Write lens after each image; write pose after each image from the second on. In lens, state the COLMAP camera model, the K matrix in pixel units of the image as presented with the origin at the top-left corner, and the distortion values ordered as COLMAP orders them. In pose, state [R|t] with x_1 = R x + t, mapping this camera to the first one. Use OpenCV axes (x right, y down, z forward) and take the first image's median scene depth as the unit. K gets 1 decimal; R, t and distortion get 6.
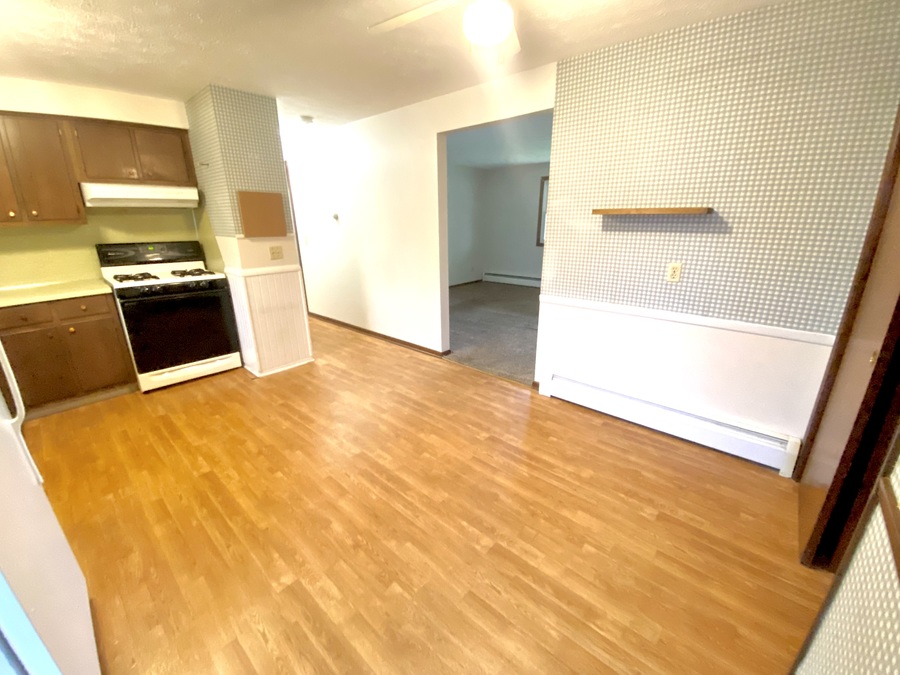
lens RADIAL K [[364.2, 0, 450.8], [0, 364.2, 334.8], [0, 0, 1]] dist [0.035062, -0.027177]
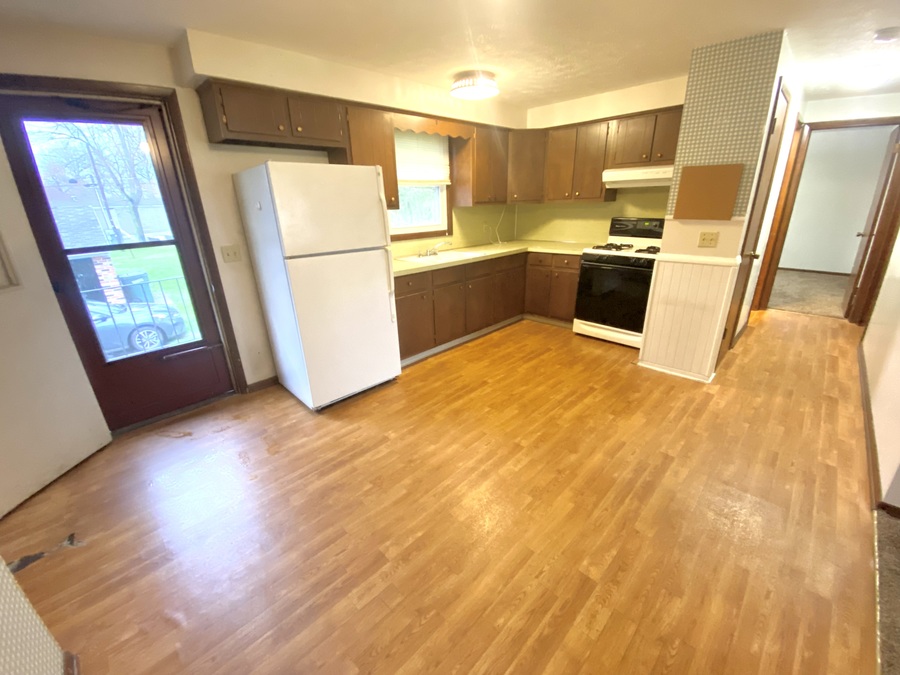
lens RADIAL K [[364.2, 0, 450.8], [0, 364.2, 334.8], [0, 0, 1]] dist [0.035062, -0.027177]
pose [[-0.056536, 0.352317, -0.934171, 0.506322], [-0.277473, 0.893263, 0.353681, -0.211737], [0.959068, 0.279203, 0.047258, 0.602599]]
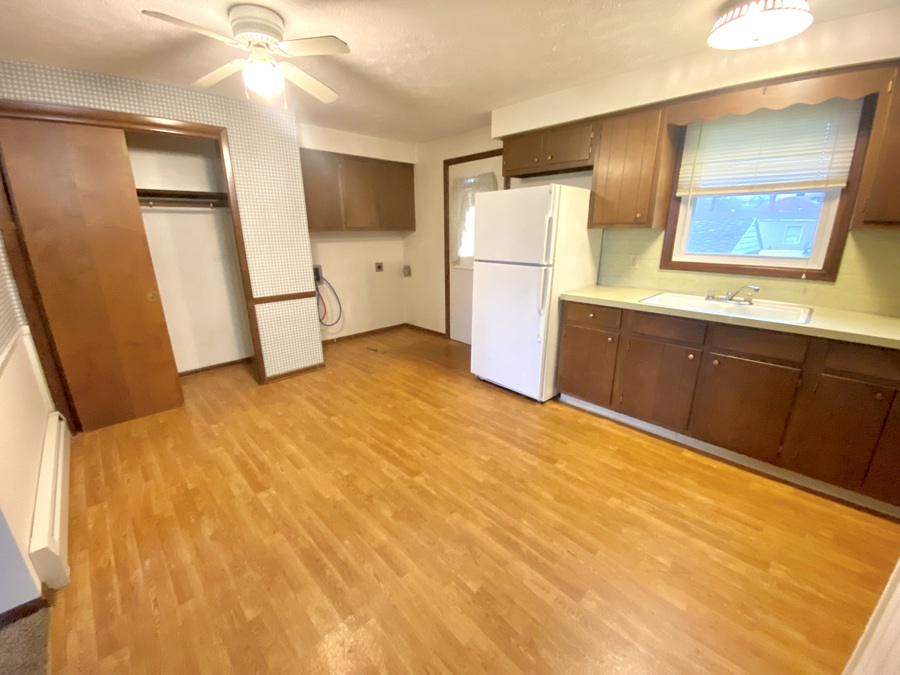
lens RADIAL K [[364.2, 0, 450.8], [0, 364.2, 334.8], [0, 0, 1]] dist [0.035062, -0.027177]
pose [[-0.997376, -0.004930, 0.072232, -0.357441], [0.036431, 0.827995, 0.559551, -0.435079], [-0.062566, 0.560714, -0.825642, 1.372131]]
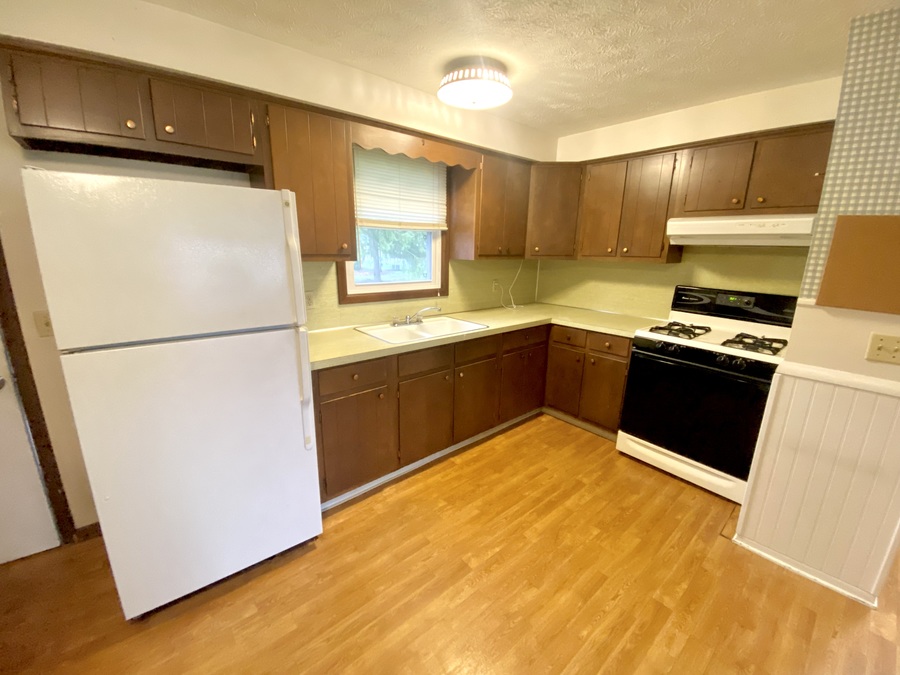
lens RADIAL K [[364.2, 0, 450.8], [0, 364.2, 334.8], [0, 0, 1]] dist [0.035062, -0.027177]
pose [[-0.137164, 0.236922, -0.961797, 0.004313], [-0.316018, 0.909768, 0.269174, -0.243551], [0.938786, 0.340866, -0.049916, 0.674773]]
